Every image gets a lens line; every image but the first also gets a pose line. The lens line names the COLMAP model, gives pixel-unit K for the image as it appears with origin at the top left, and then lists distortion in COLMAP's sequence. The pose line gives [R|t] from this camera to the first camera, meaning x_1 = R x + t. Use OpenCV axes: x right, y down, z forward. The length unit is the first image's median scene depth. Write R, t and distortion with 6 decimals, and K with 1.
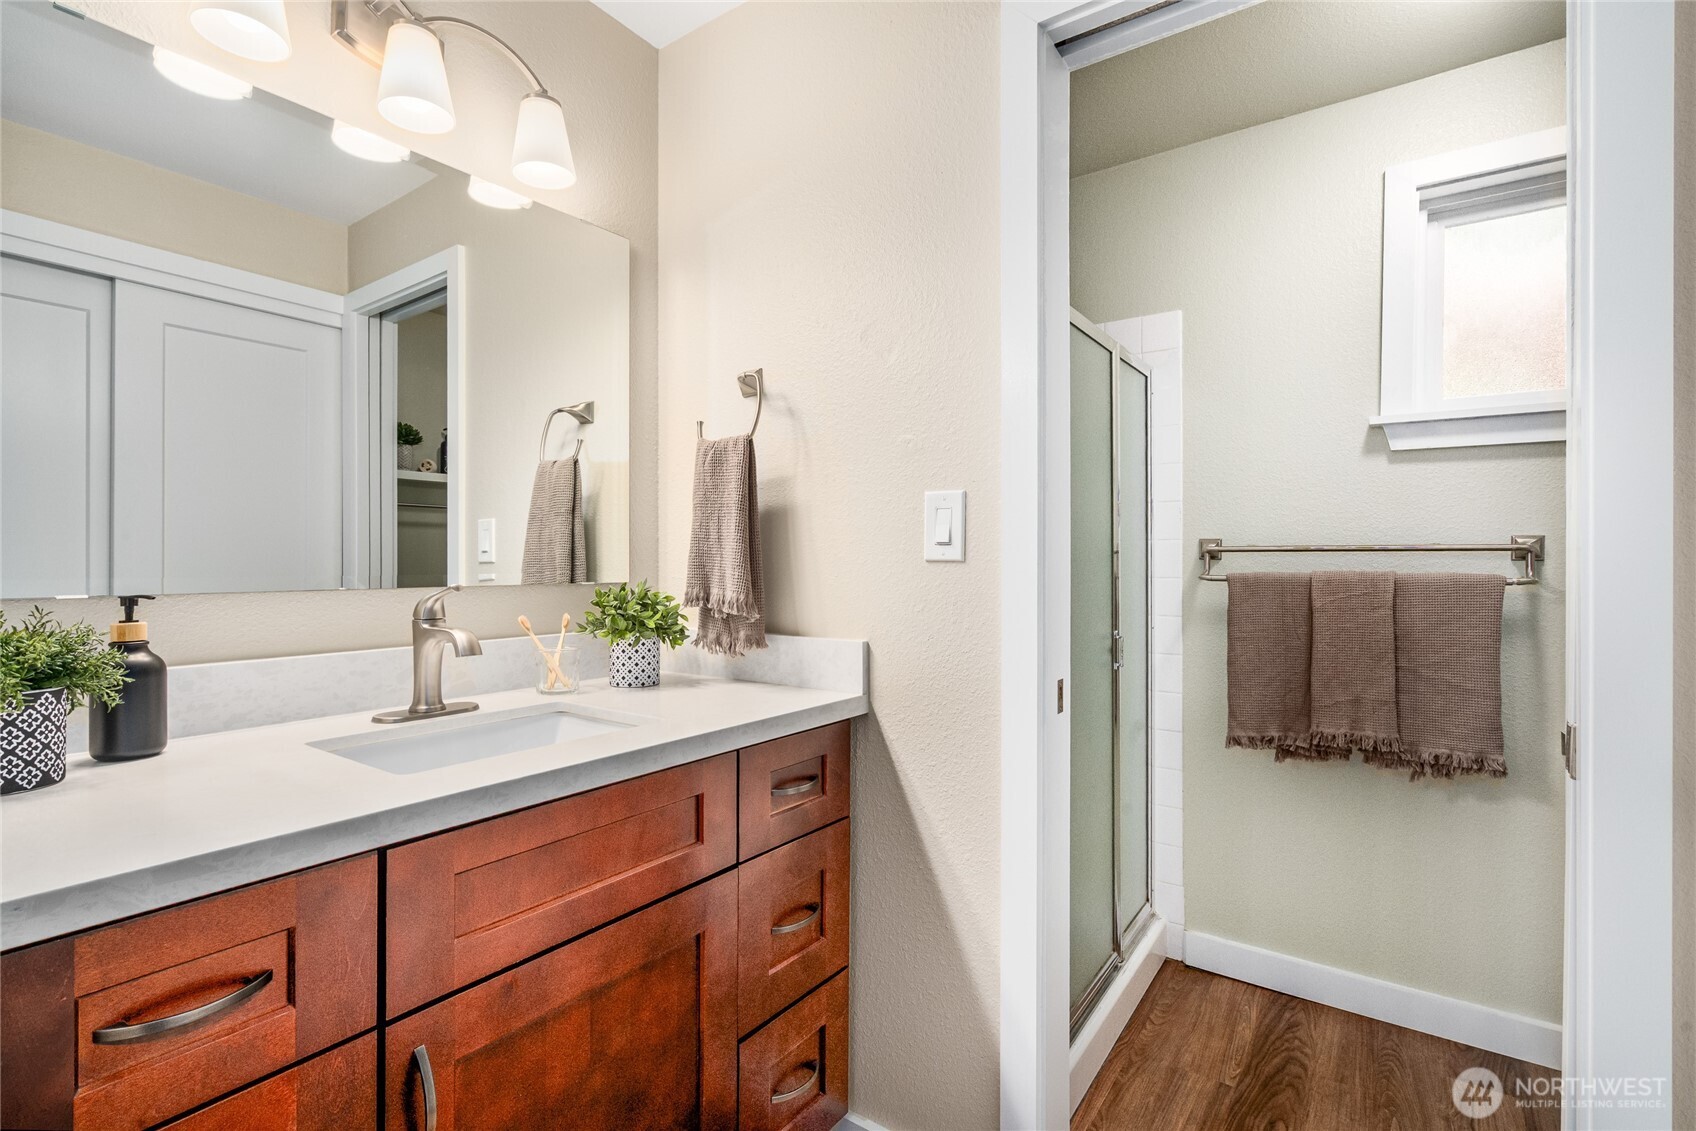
lens RADIAL K [[781.2, 0, 830.5], [0, 781.2, 560.9], [0, 0, 1]] dist [-0.005304, 0.002458]
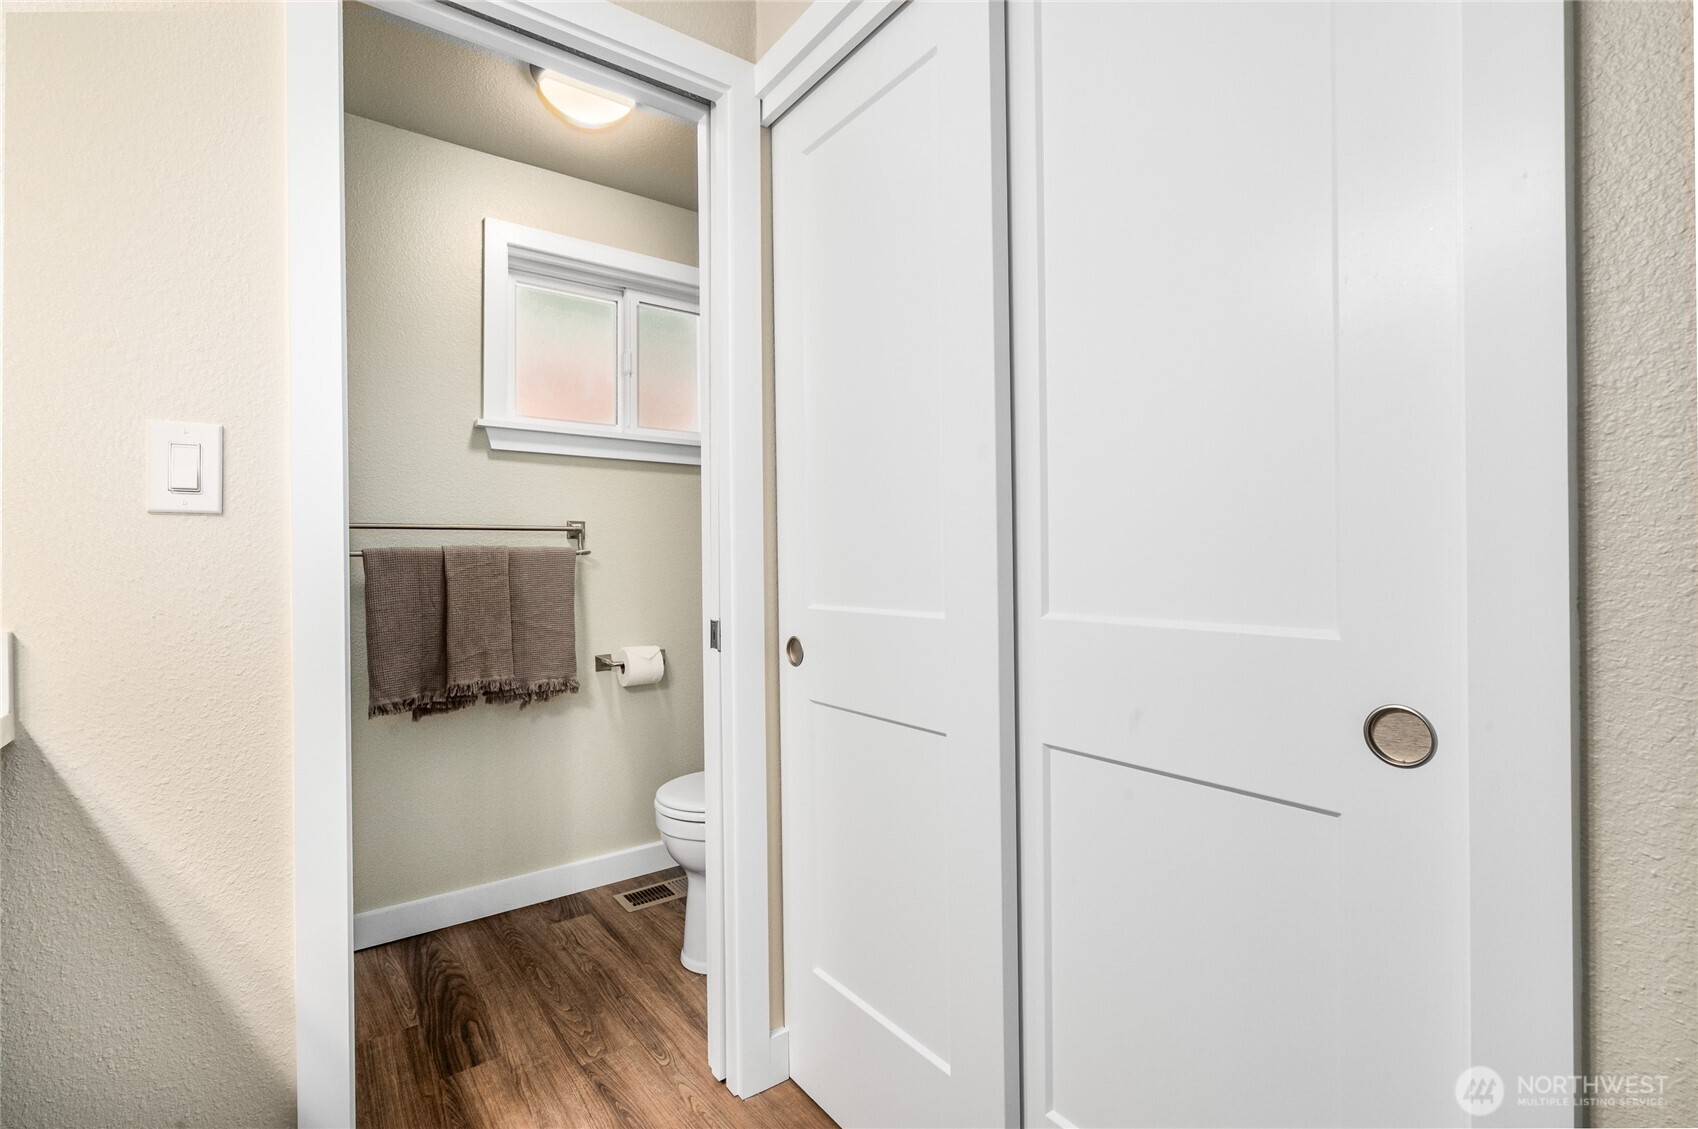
lens RADIAL K [[782.1, 0, 835.5], [0, 782.1, 562.8], [0, 0, 1]] dist [-0.005304, 0.002458]
pose [[0.303374, -0.007218, 0.952844, -0.303199], [0.010905, 0.999932, 0.004102, 0.041003], [-0.952809, 0.009146, 0.303432, 0.116317]]
